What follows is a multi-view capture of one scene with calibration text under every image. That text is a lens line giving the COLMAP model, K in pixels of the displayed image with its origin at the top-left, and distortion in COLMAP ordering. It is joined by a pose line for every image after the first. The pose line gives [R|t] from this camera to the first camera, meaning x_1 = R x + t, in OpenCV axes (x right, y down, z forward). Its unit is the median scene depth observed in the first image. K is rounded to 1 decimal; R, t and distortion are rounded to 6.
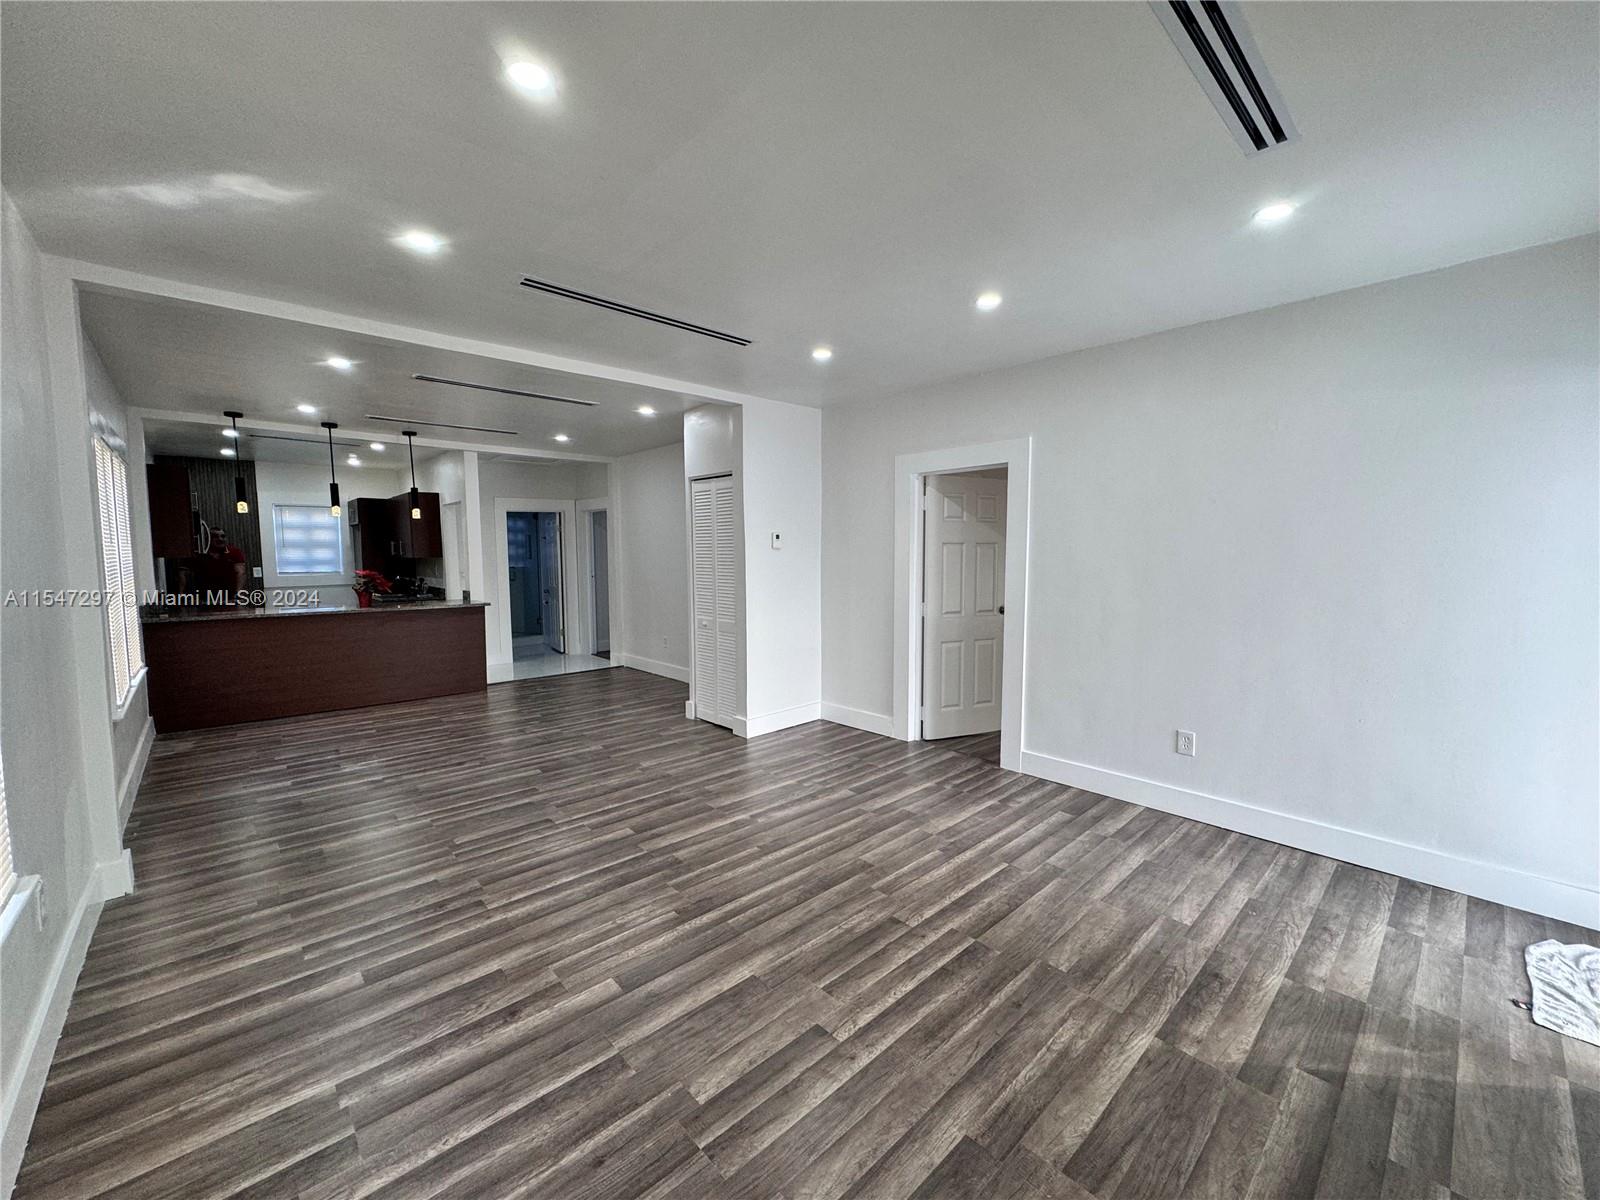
lens RADIAL K [[638.1, 0, 793.2], [0, 638.1, 603.0], [0, 0, 1]] dist [-0.001639, -0.000110]
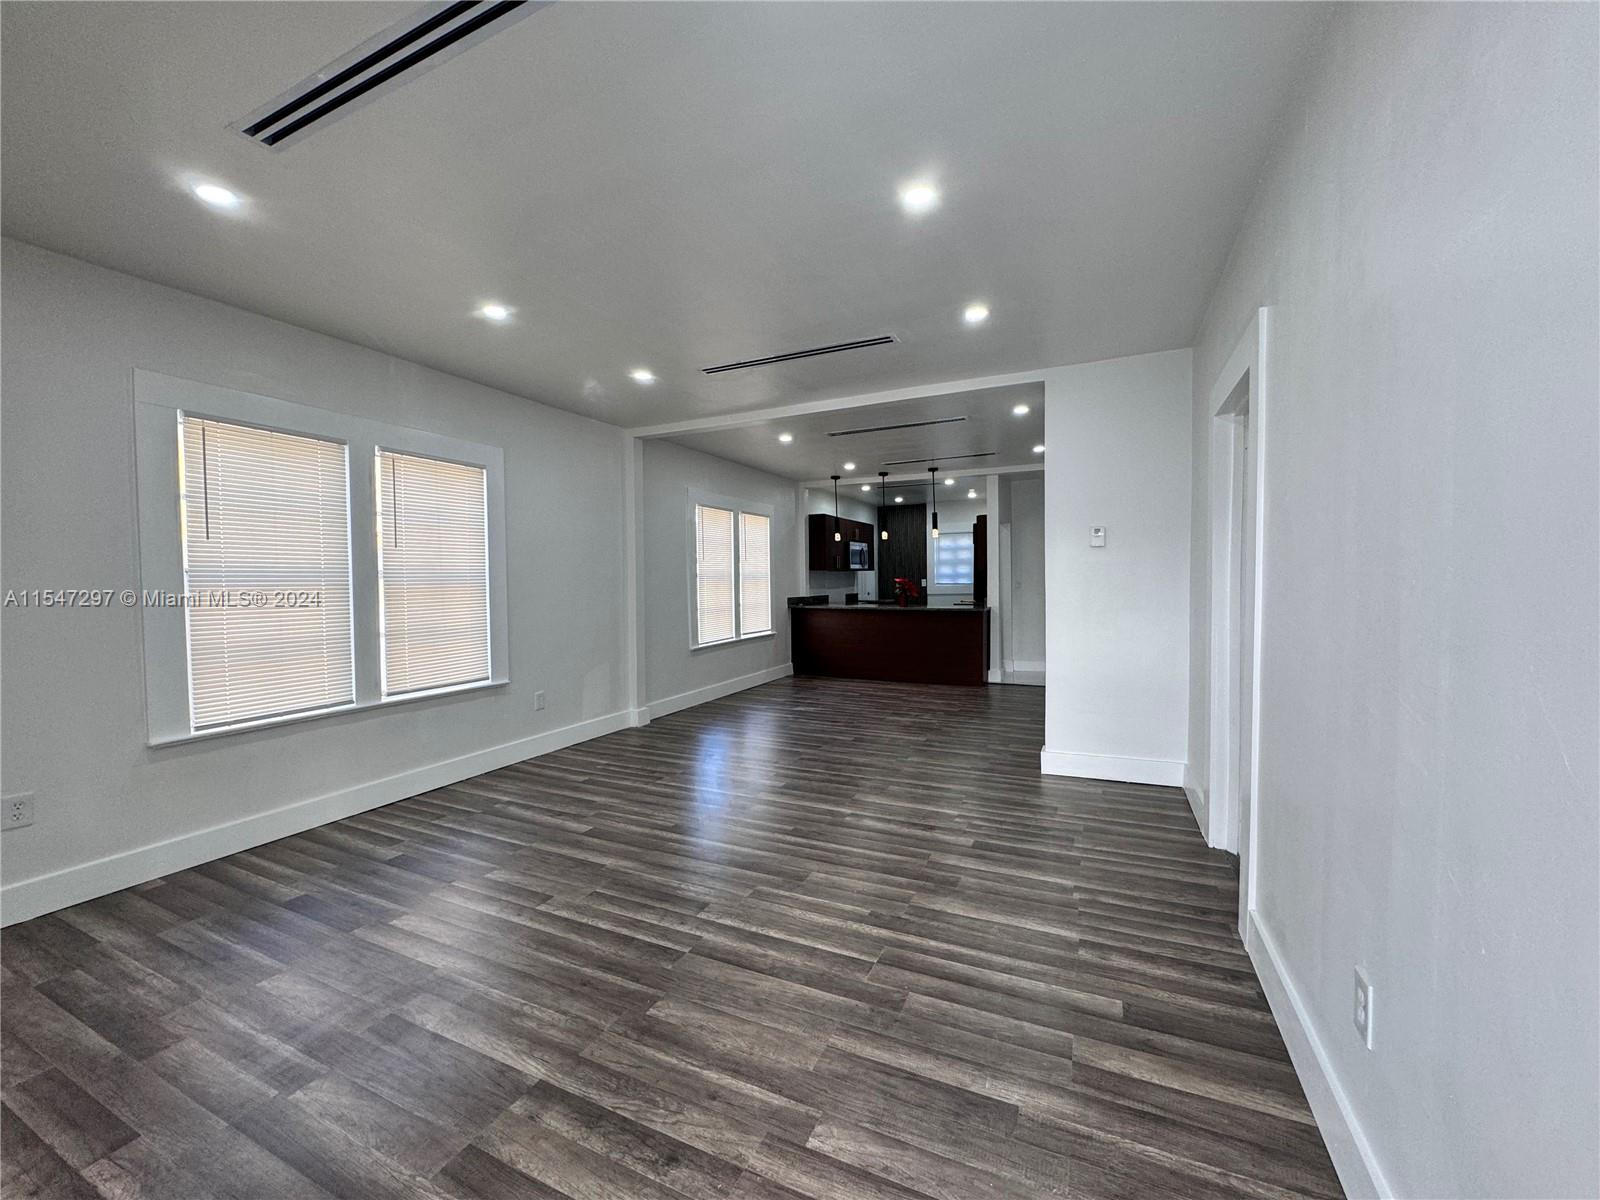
lens RADIAL K [[638.1, 0, 799.6], [0, 638.1, 600.8], [0, 0, 1]] dist [-0.001639, -0.000110]
pose [[0.374690, 0.029269, -0.926688, 0.848836], [-0.064633, 0.997895, 0.005384, 0.002523], [0.924895, 0.057877, 0.375792, 0.550956]]
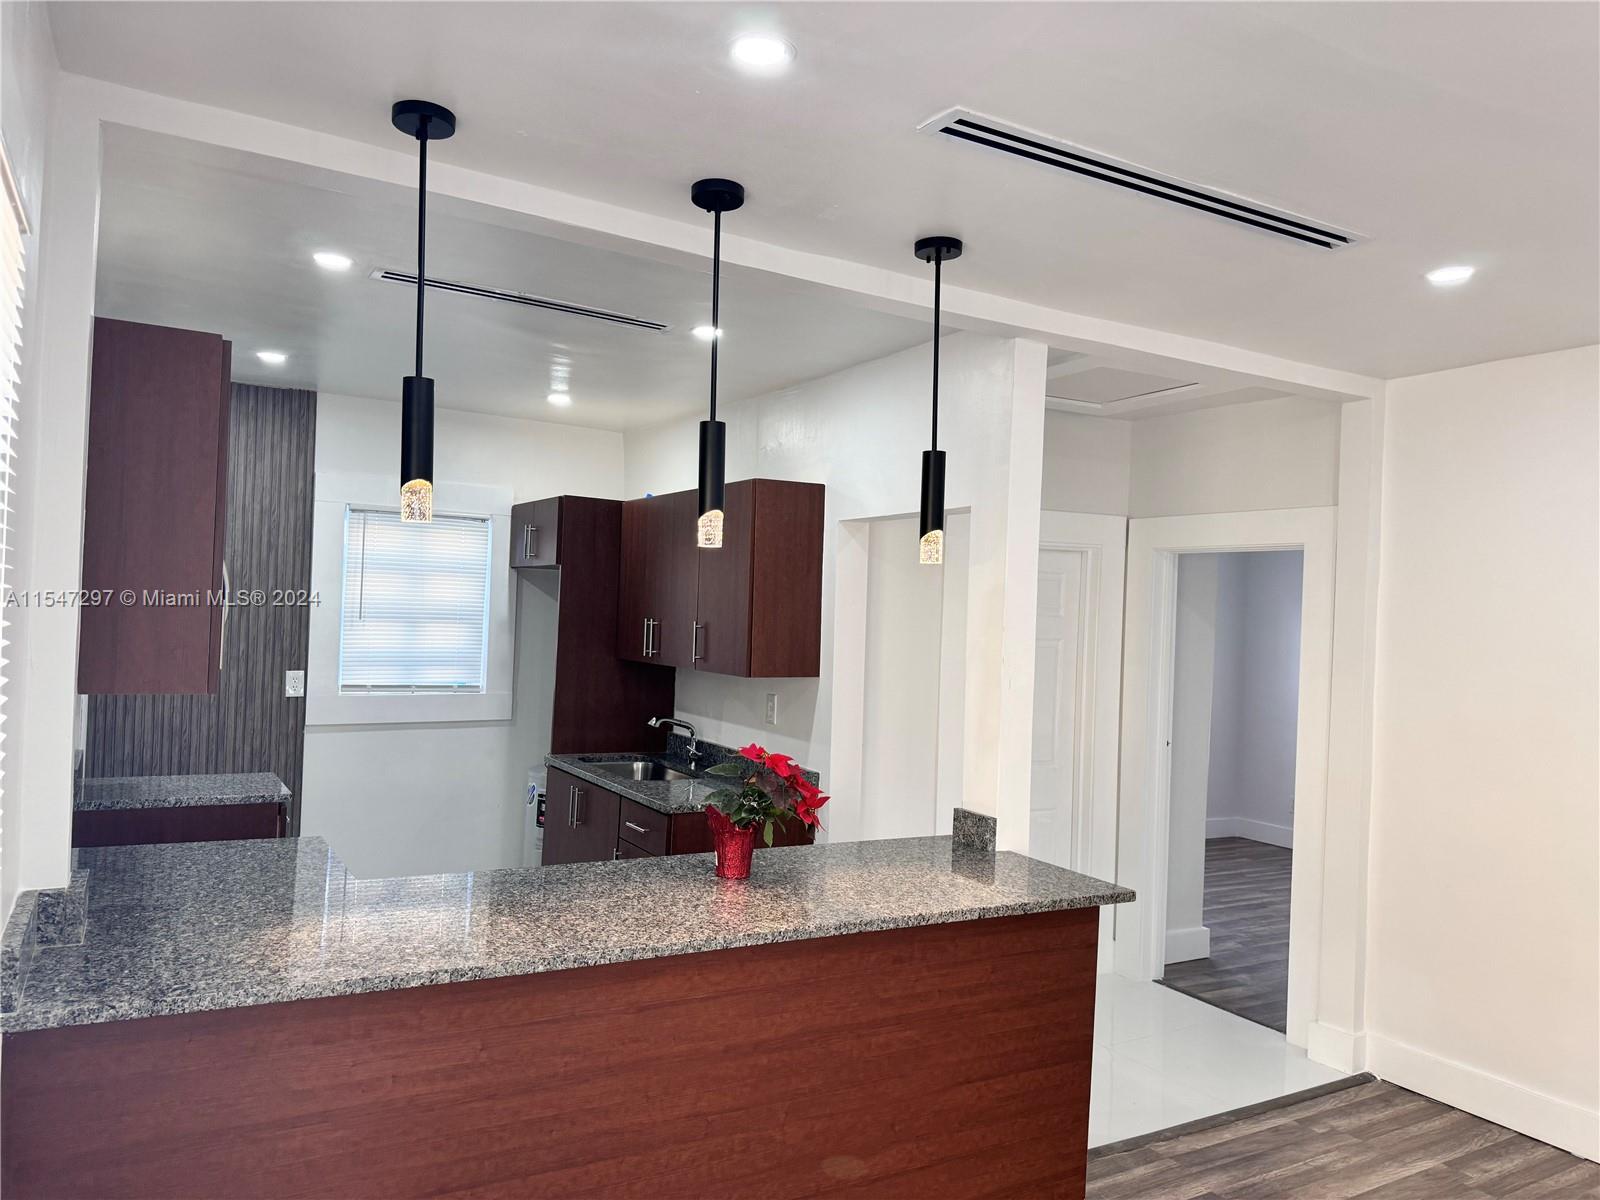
lens RADIAL K [[1120.9, 0, 802.9], [0, 1120.9, 599.4], [0, 0, 1]] dist [0.006682, 0.000641]
pose [[0.975168, 0.037163, -0.218328, -0.968058], [-0.057078, 0.994691, -0.085630, -0.140736], [0.213986, 0.095965, 0.972111, 0.987587]]
